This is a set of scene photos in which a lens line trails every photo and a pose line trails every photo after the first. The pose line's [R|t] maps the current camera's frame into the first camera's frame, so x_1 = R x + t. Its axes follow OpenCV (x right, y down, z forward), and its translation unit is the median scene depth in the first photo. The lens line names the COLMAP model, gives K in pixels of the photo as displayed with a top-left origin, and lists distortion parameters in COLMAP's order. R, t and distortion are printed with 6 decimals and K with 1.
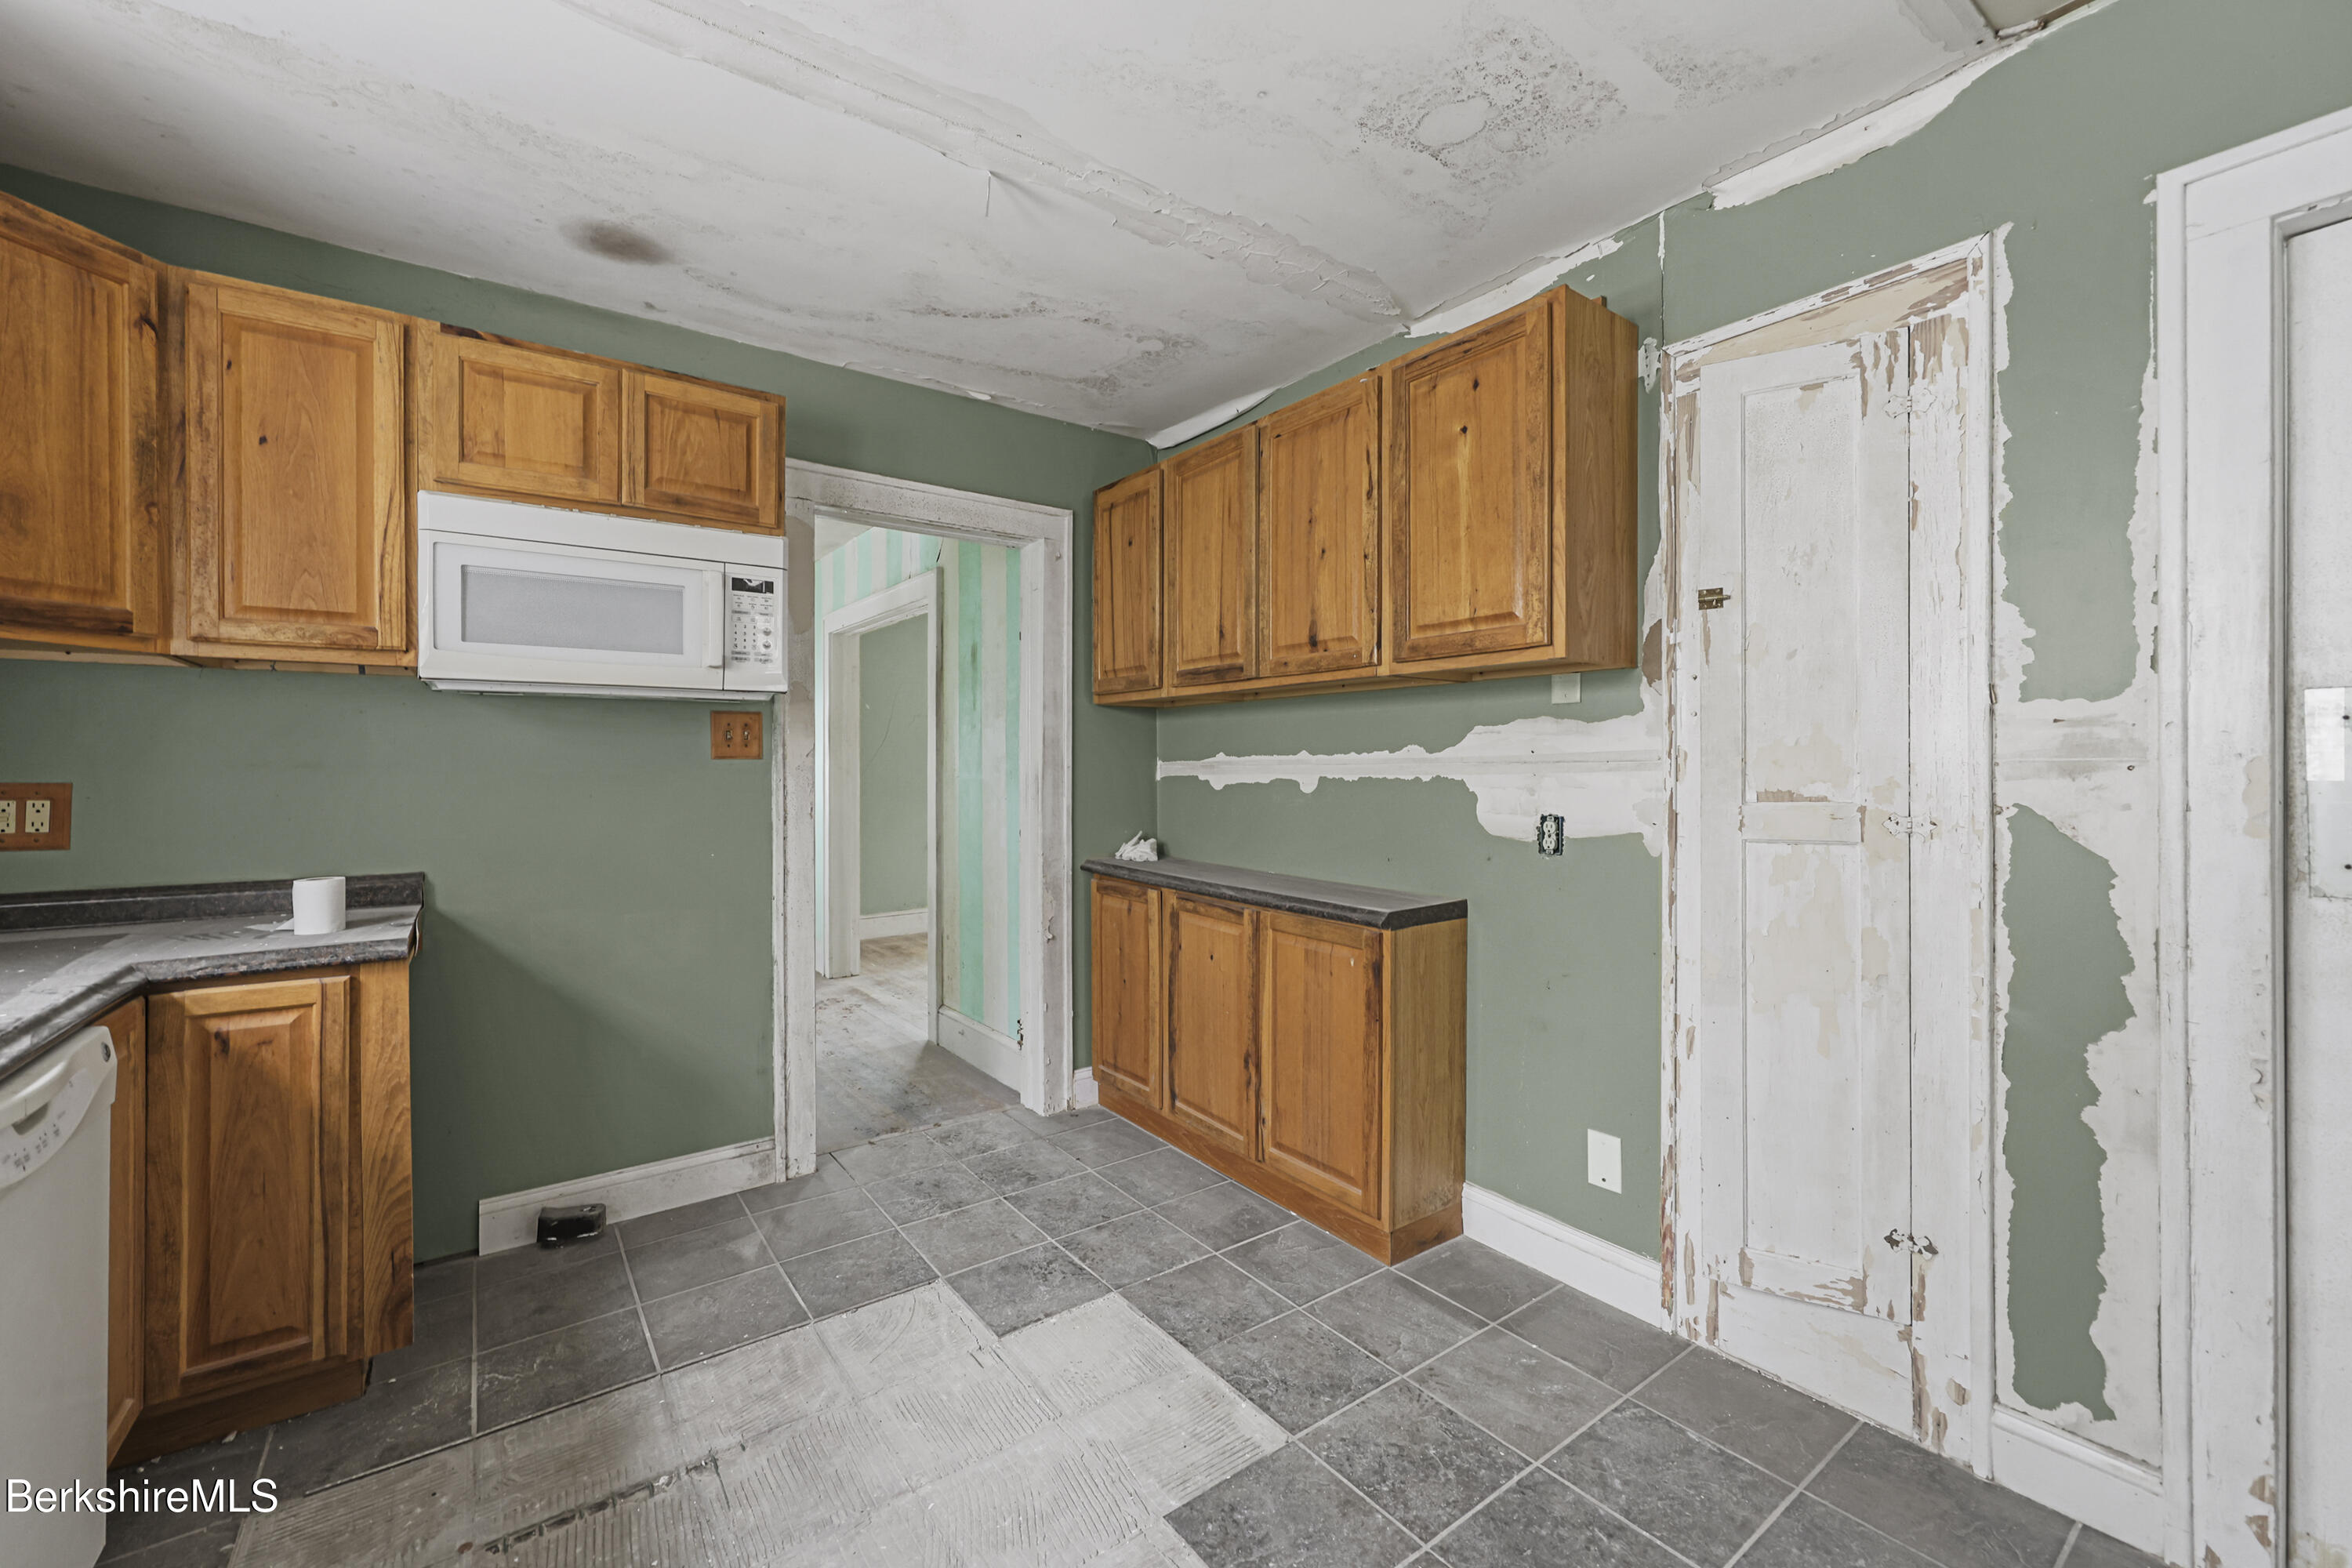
lens RADIAL K [[954.3, 0, 1178.6], [0, 954.3, 767.0], [0, 0, 1]] dist [0.000969, 0.000003]
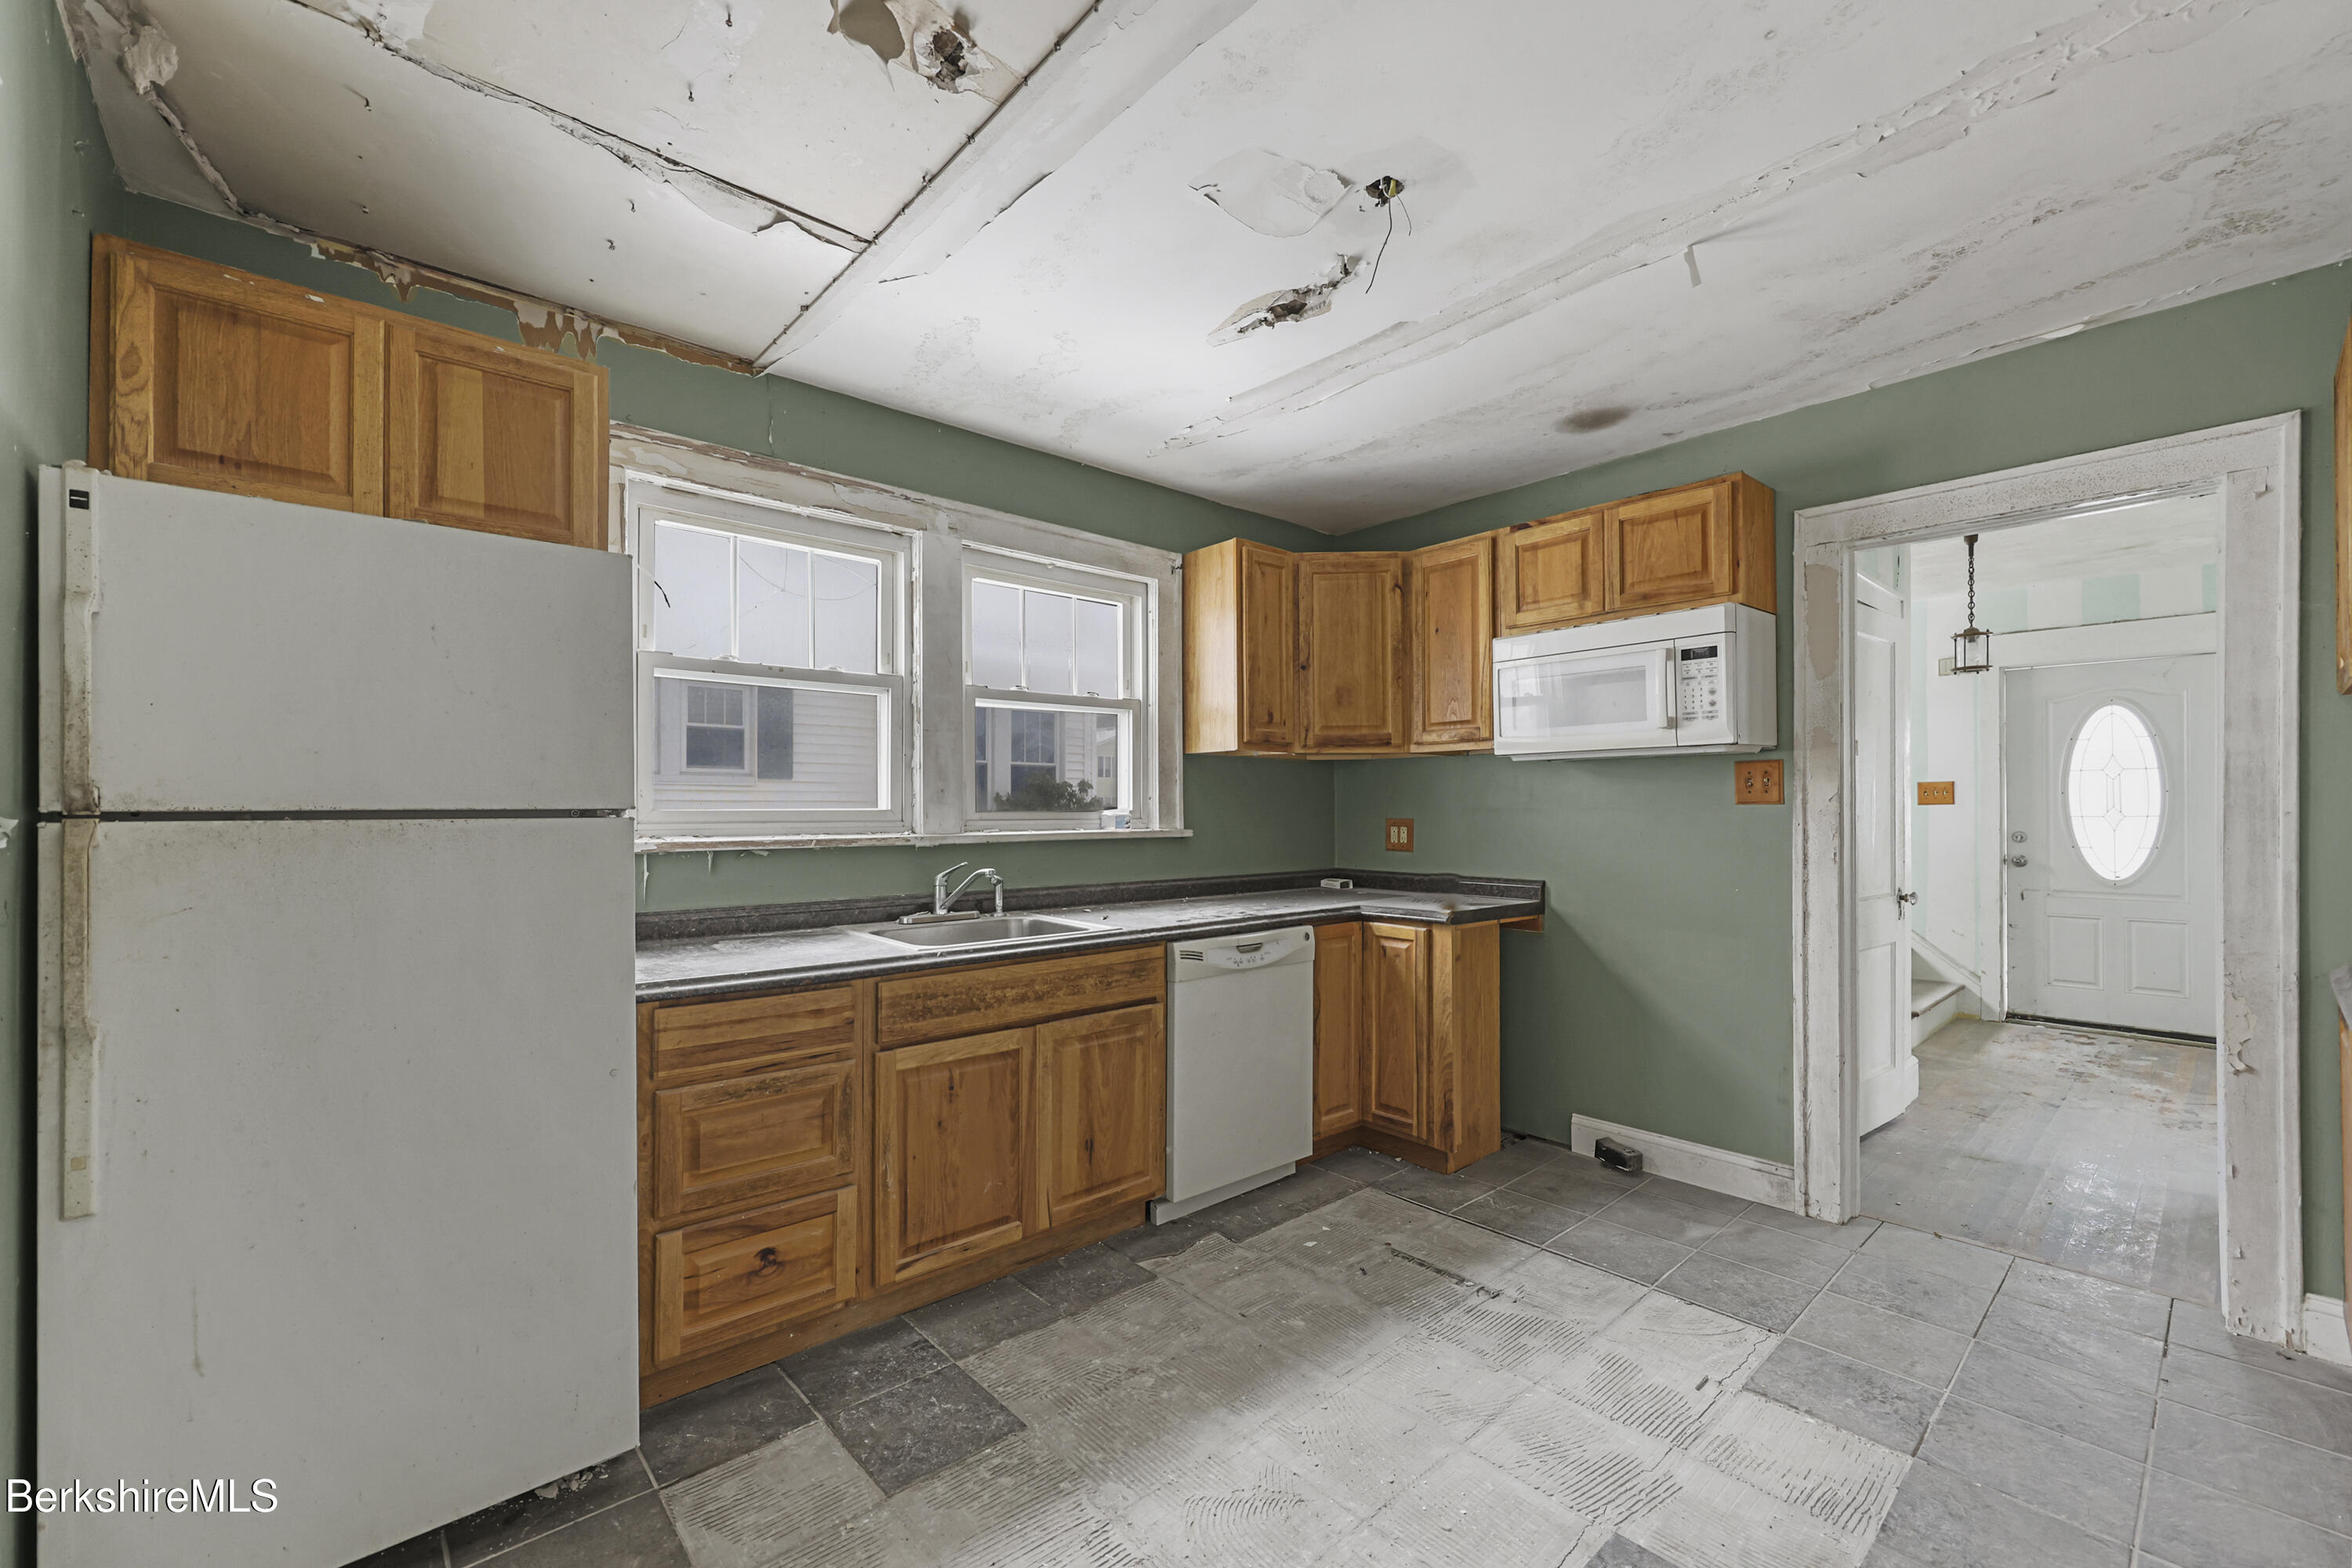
lens RADIAL K [[954.3, 0, 1177.4], [0, 954.3, 802.0], [0, 0, 1]] dist [0.000969, 0.000003]
pose [[0.089356, -0.005497, -0.995985, 0.674107], [0.001104, 0.999985, -0.005420, -0.006510], [0.995999, -0.000615, 0.089361, 0.292949]]
